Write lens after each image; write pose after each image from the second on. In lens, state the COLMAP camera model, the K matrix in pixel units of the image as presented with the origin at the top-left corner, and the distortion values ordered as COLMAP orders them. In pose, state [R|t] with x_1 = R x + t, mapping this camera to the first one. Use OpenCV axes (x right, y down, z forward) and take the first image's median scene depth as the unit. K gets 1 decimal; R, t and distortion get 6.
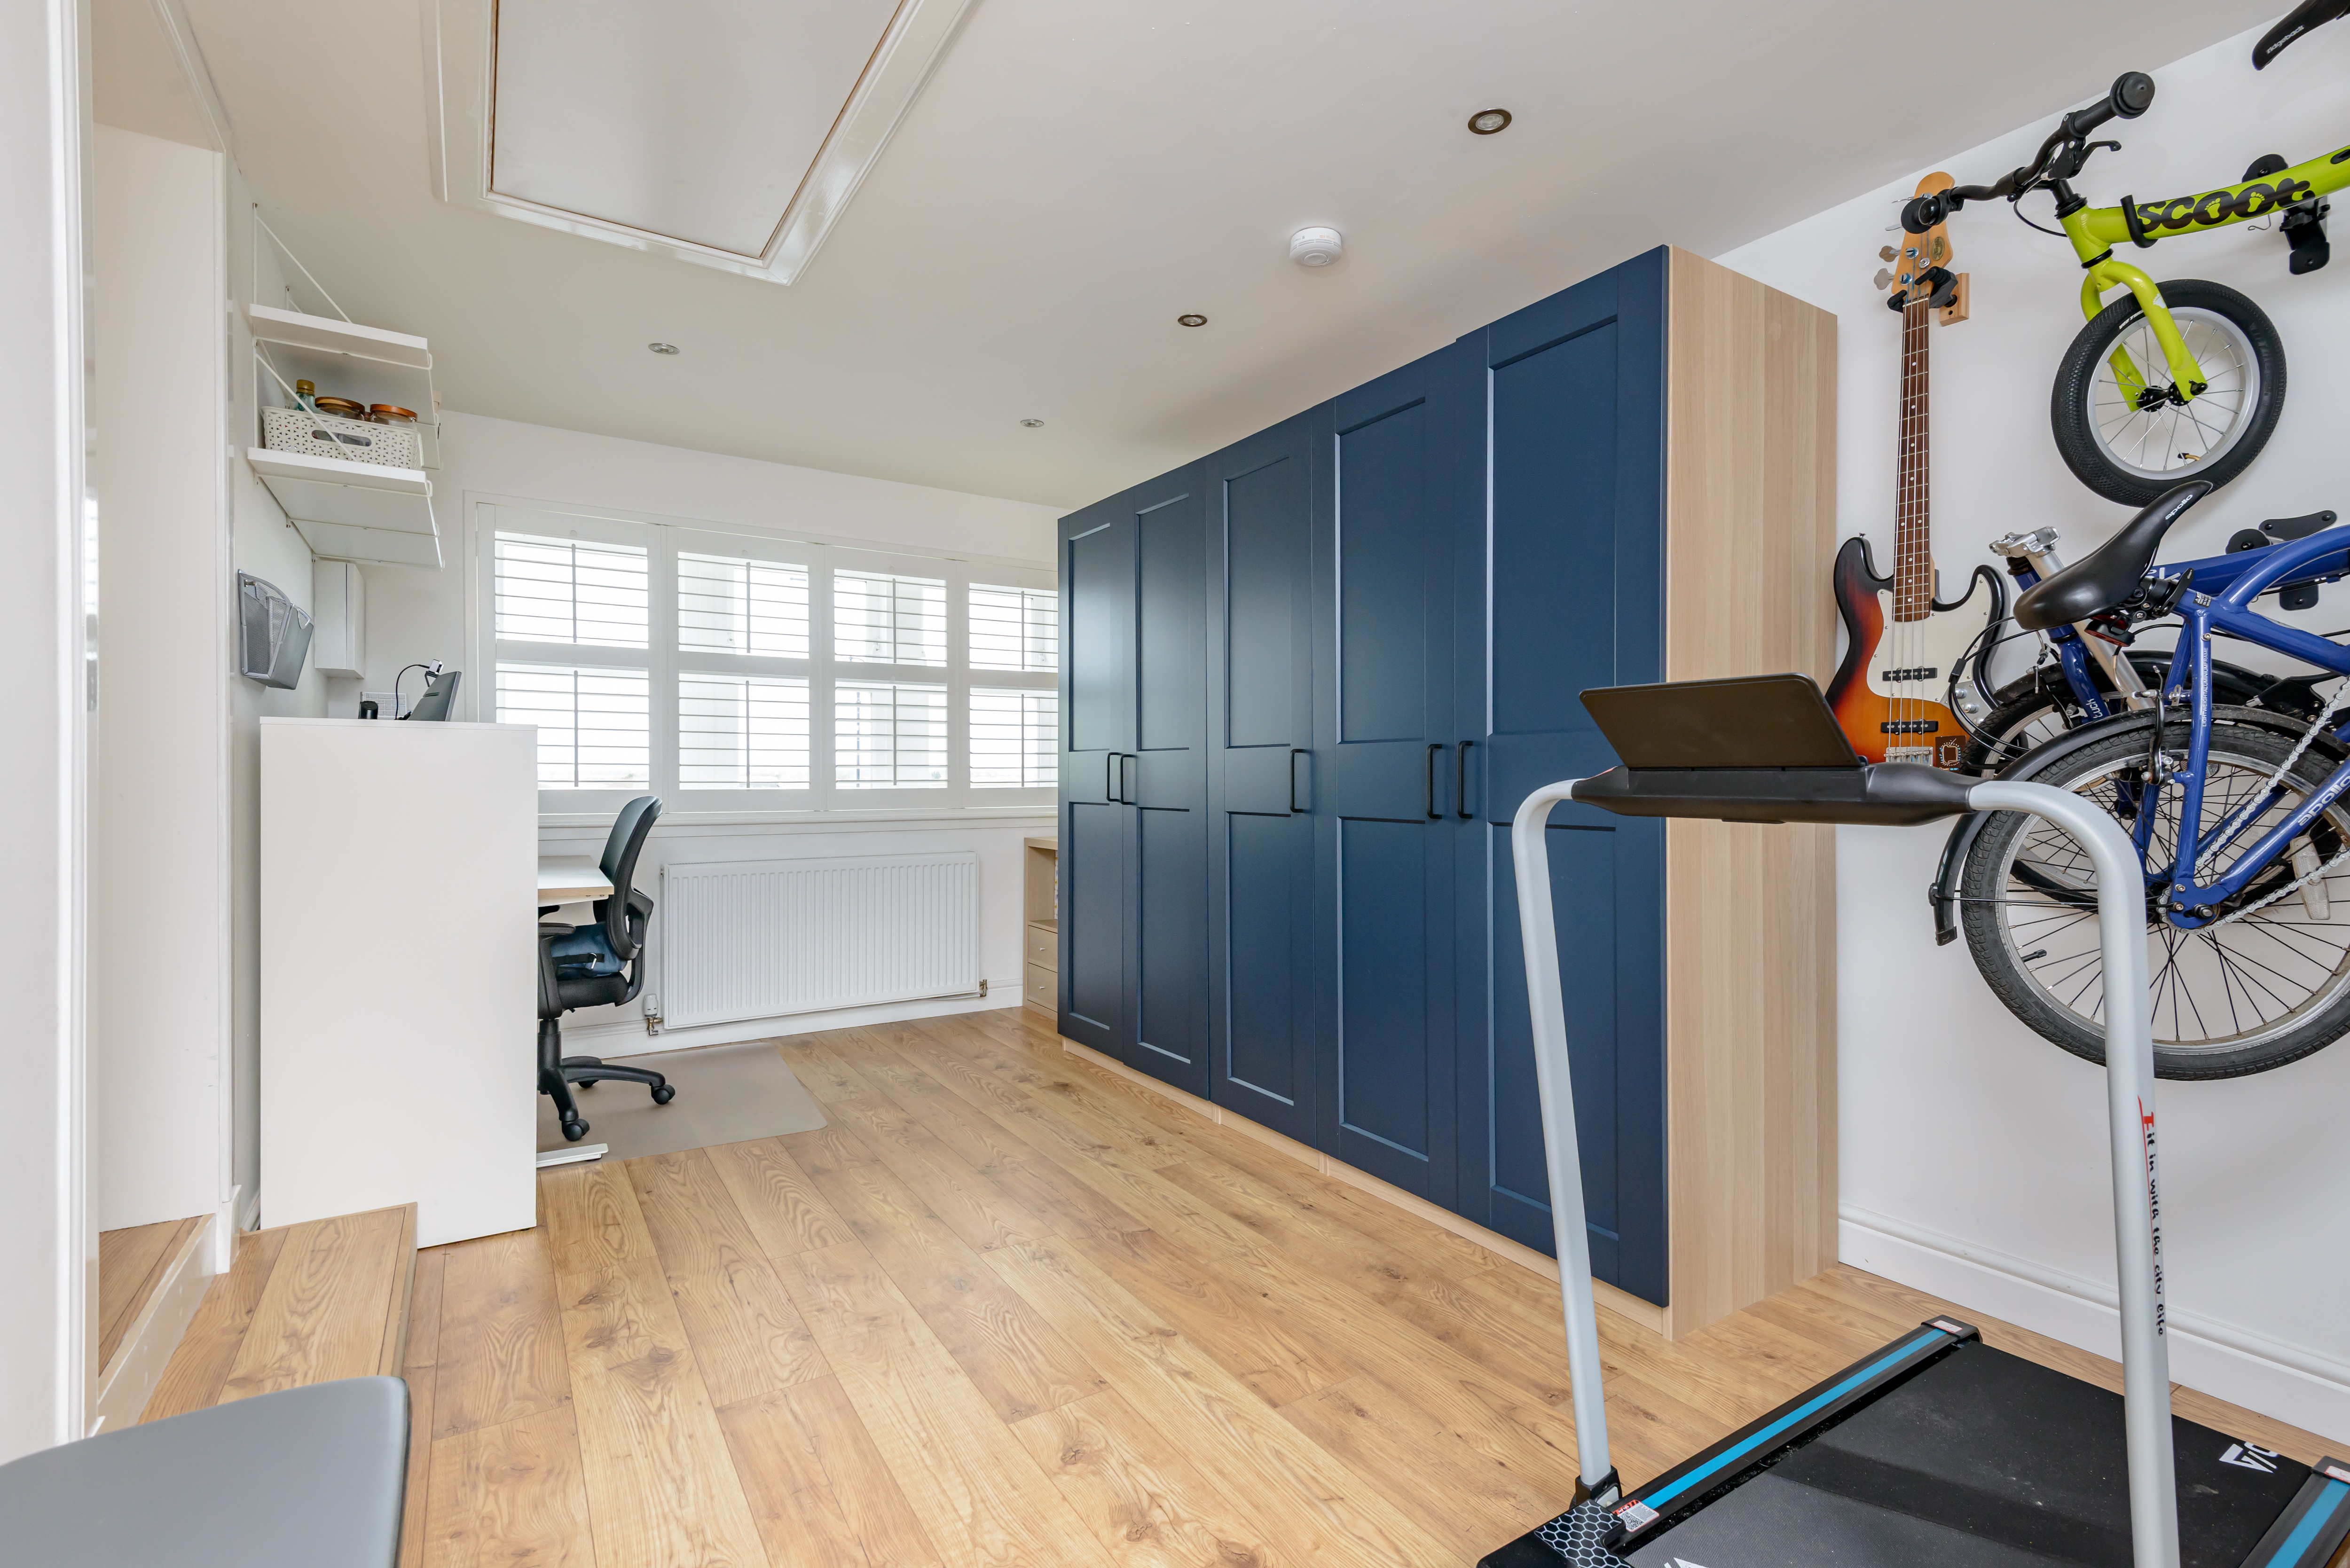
lens RADIAL K [[1072.6, 0, 1107.7], [0, 1072.6, 779.4], [0, 0, 1]] dist [0.030363, -0.000231]
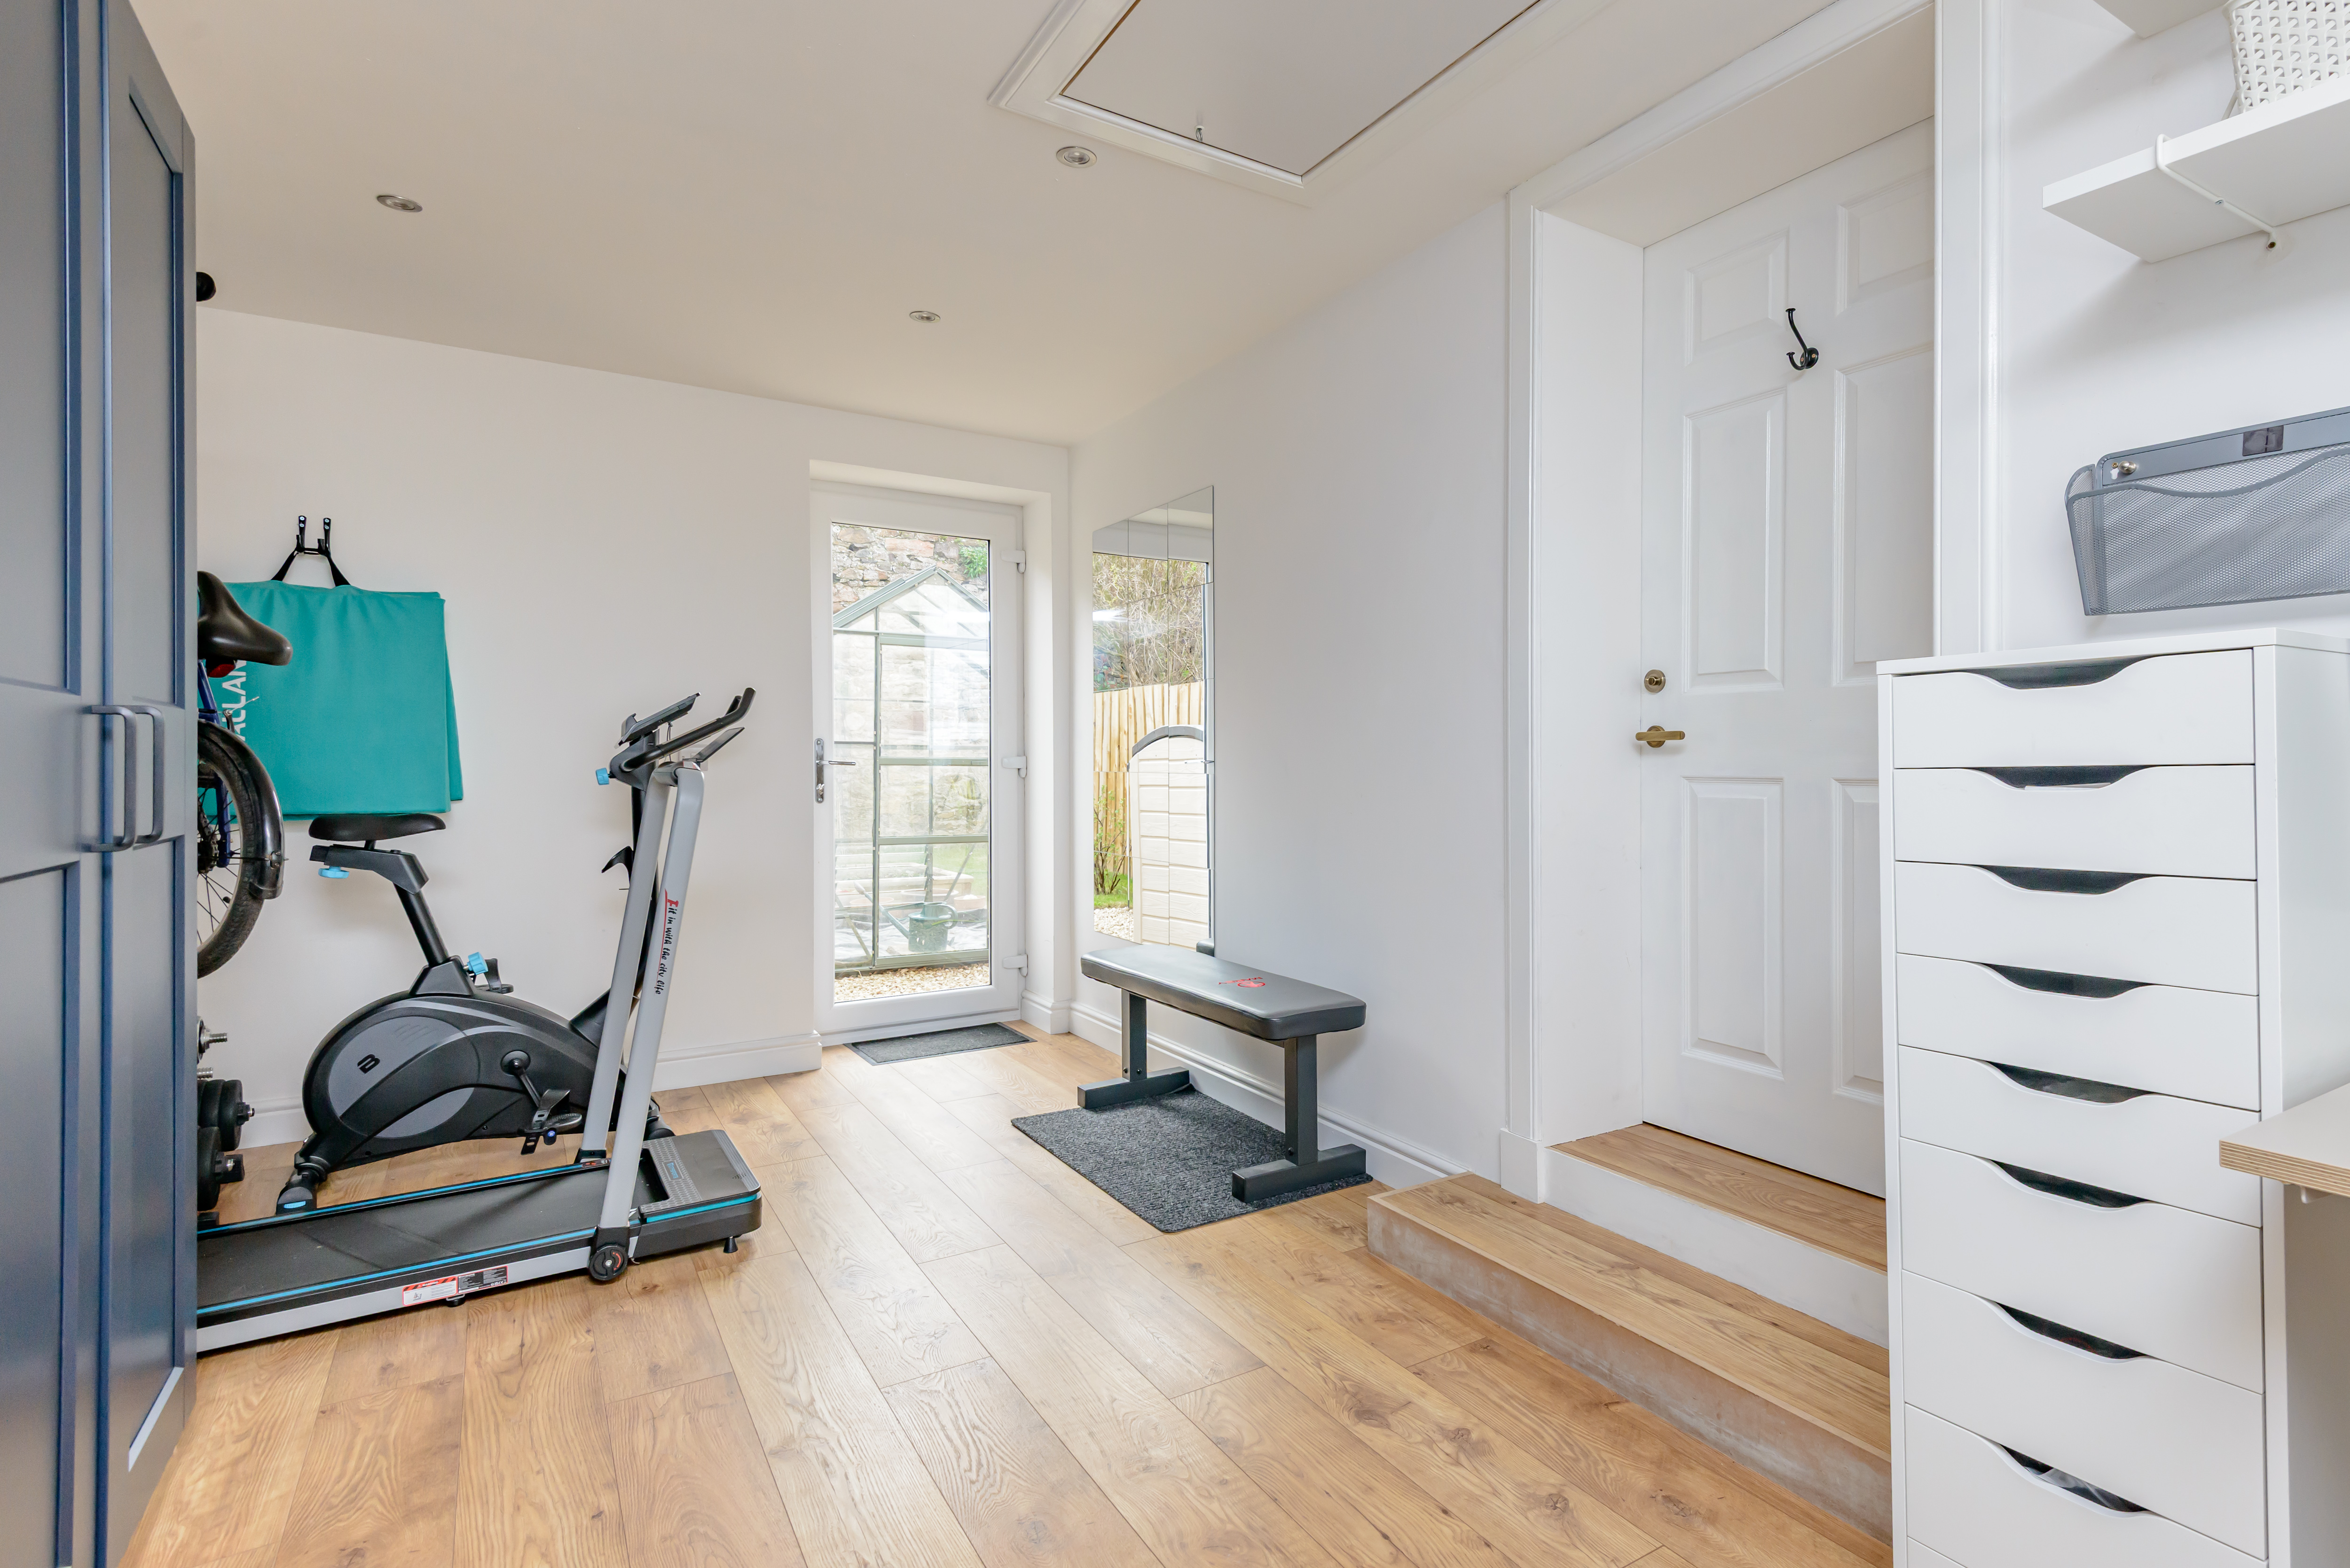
lens RADIAL K [[1122.4, 0, 1176.7], [0, 1122.4, 750.4], [0, 0, 1]] dist [0.000171, -0.000061]
pose [[-0.999992, 0.001573, 0.003701, -0.260683], [0.001560, 0.999993, -0.003501, -0.012399], [-0.003706, -0.003495, -0.999987, 1.946465]]
